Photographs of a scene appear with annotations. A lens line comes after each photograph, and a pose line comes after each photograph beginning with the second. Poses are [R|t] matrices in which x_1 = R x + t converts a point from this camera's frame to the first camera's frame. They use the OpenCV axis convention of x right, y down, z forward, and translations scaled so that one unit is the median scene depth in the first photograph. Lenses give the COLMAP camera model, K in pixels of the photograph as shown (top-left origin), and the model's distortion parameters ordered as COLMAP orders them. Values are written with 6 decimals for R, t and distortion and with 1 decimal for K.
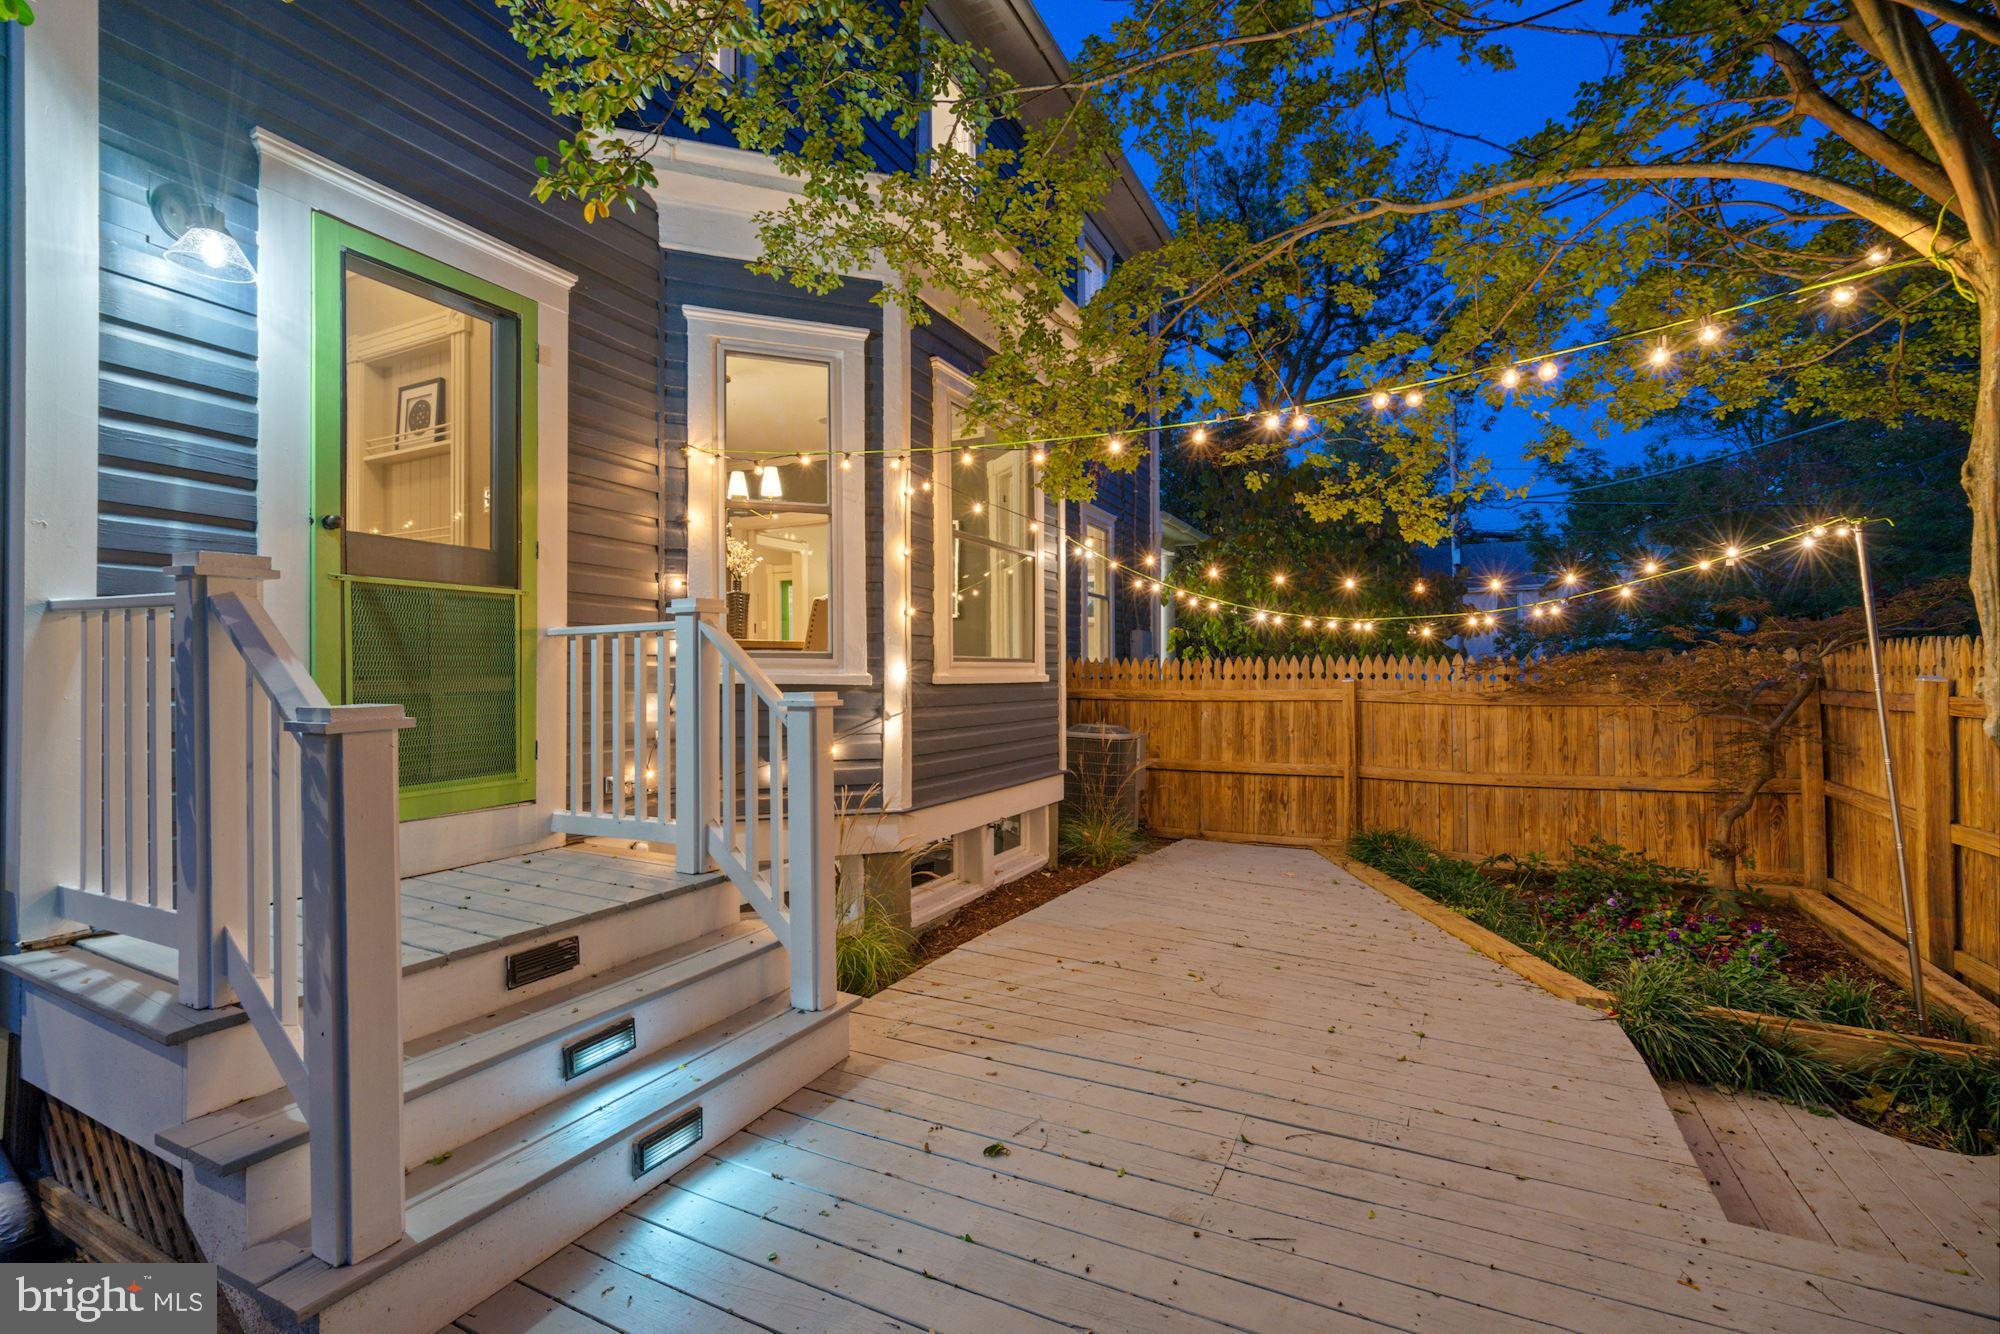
lens RADIAL K [[892.7, 0, 996.4], [0, 892.7, 657.1], [0, 0, 1]] dist [0.000205, -0.000109]
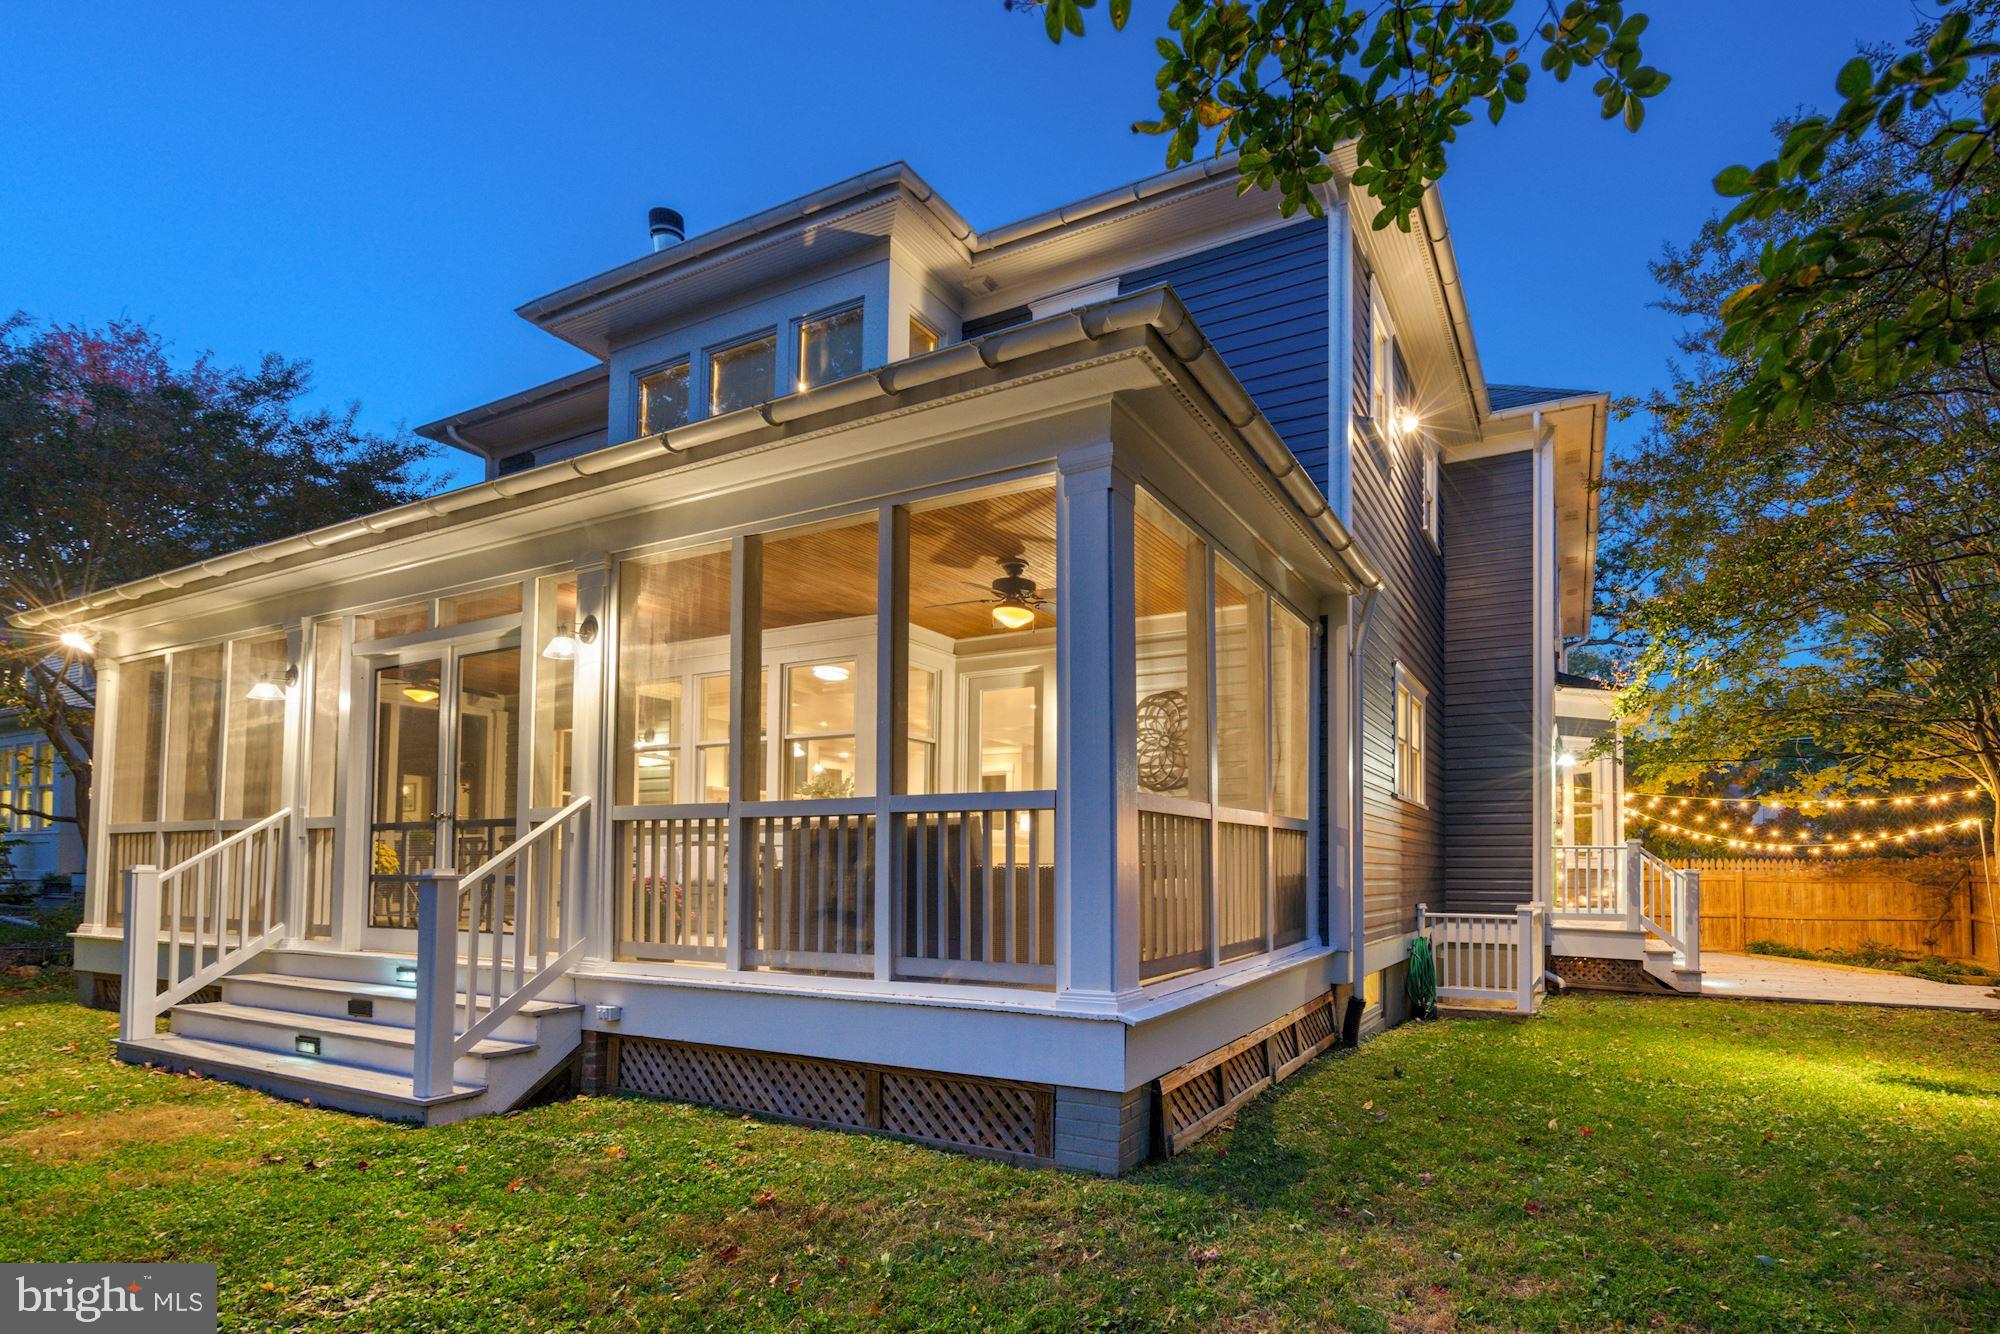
lens RADIAL K [[1005.2, 0, 999.1], [0, 1005.2, 824.3], [0, 0, 1]] dist [0.000307, 0.000121]
pose [[0.999748, 0.008512, -0.020754, -1.505698], [-0.009005, 0.999677, -0.023767, -0.012768], [0.020545, 0.023948, 0.999502, -1.627090]]
